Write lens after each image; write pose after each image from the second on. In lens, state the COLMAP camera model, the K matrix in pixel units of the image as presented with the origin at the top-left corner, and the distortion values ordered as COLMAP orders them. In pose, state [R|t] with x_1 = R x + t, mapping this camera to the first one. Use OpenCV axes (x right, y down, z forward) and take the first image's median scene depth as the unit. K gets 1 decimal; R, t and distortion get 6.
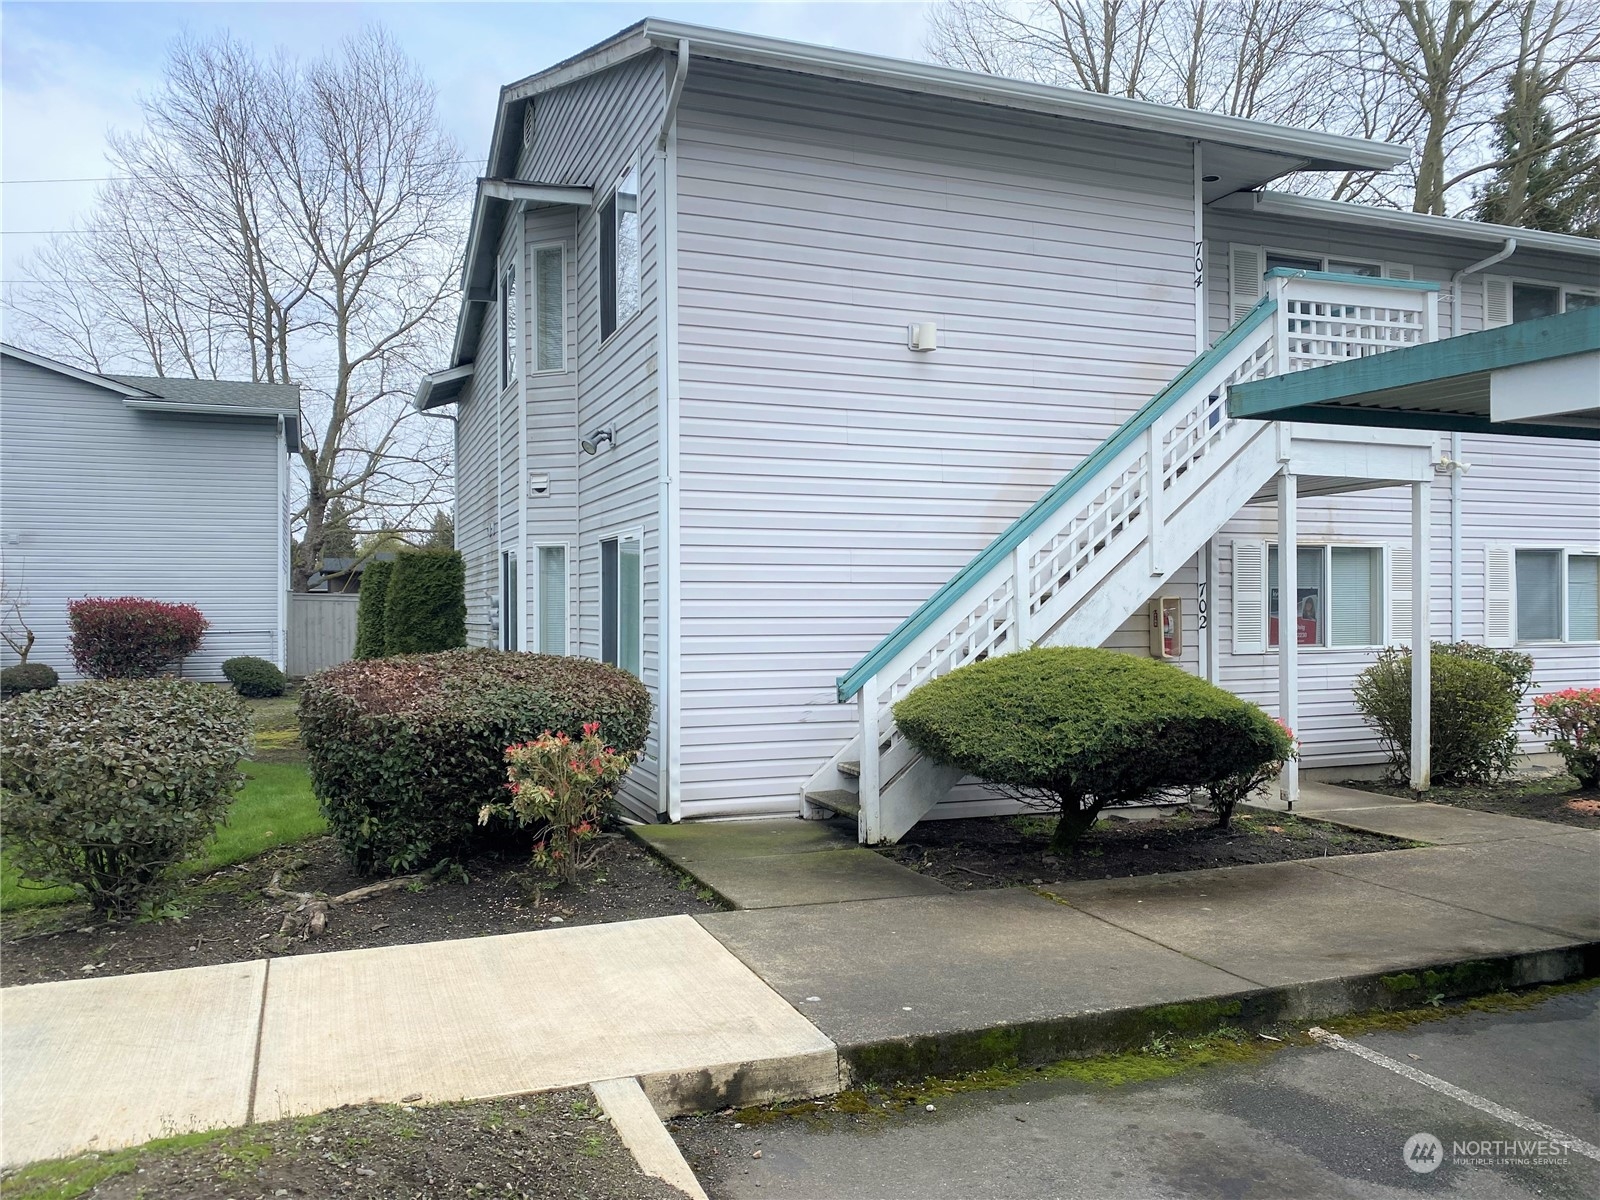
lens RADIAL K [[1225.6, 0, 801.1], [0, 1225.6, 601.7], [0, 0, 1]] dist [-0.006406, -0.001219]
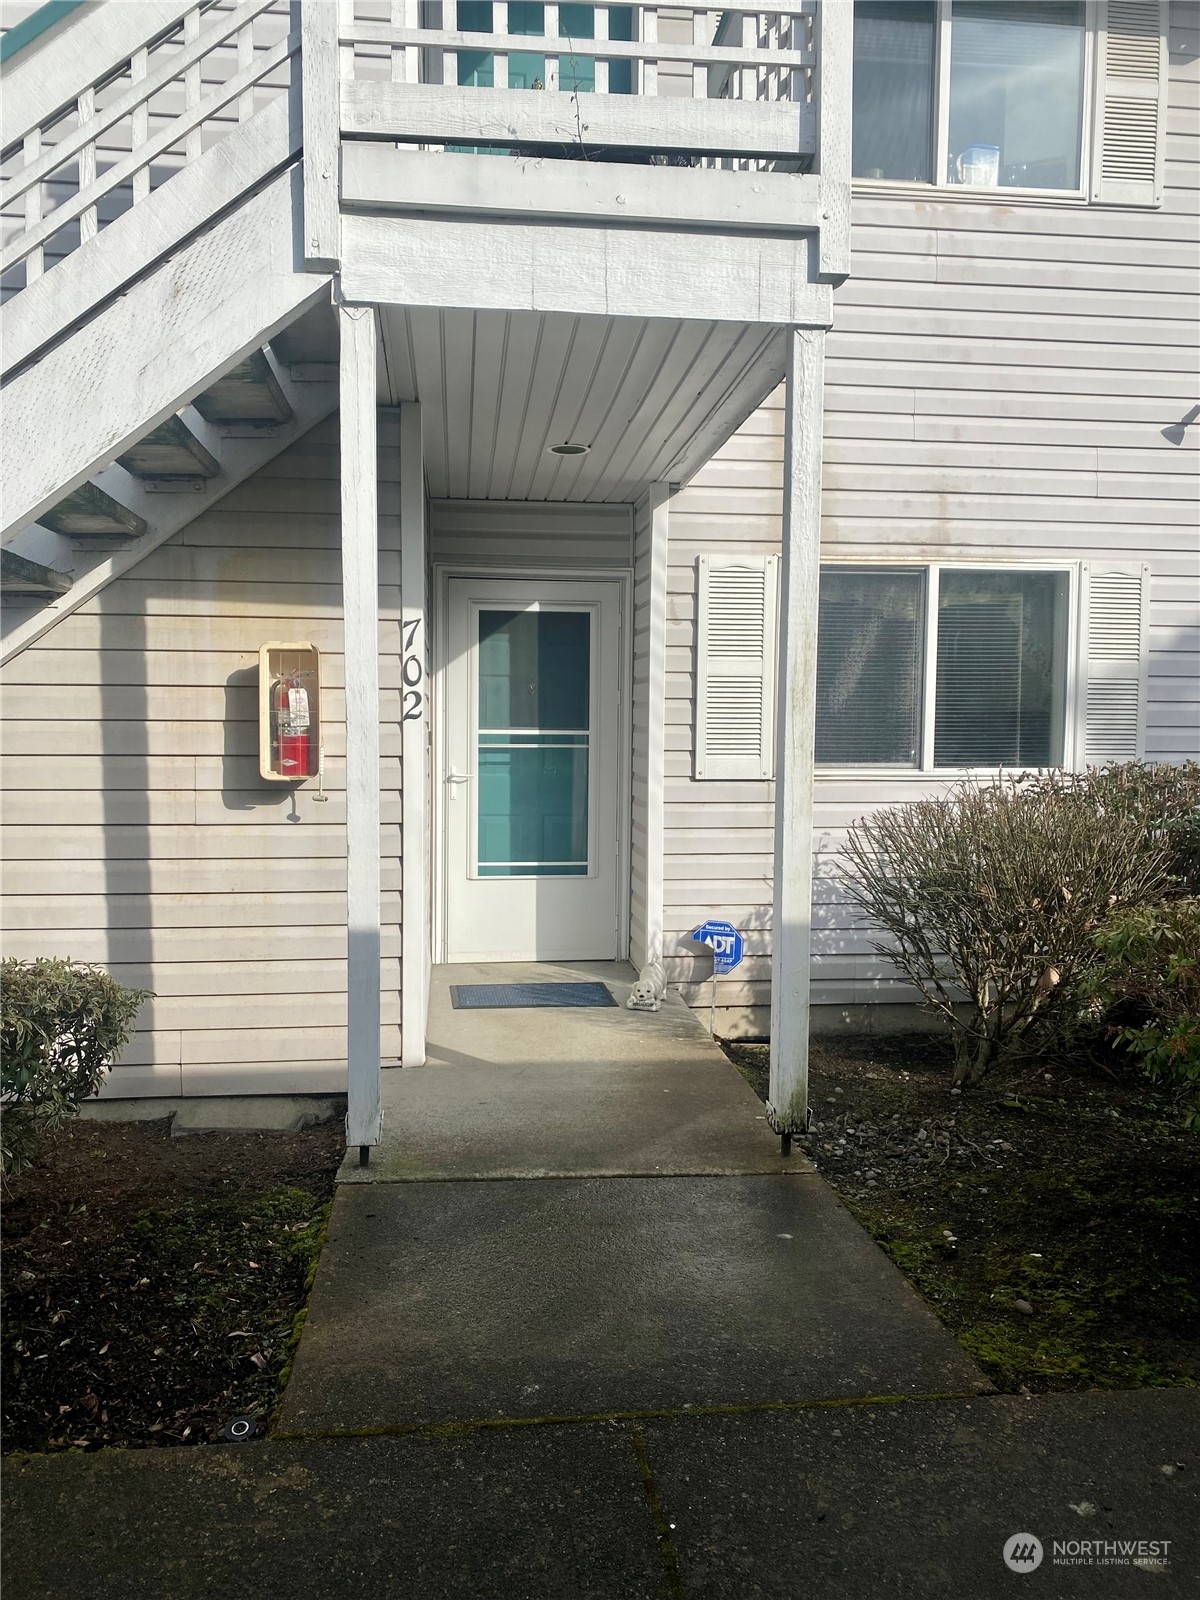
lens RADIAL K [[1225.6, 0, 597.7], [0, 1225.6, 803.5], [0, 0, 1]] dist [-0.006406, -0.001219]
pose [[0.966161, 0.024314, -0.256789, 0.560966], [-0.007973, 0.997887, 0.064488, 0.024940], [0.257815, -0.060259, 0.964313, 0.629003]]
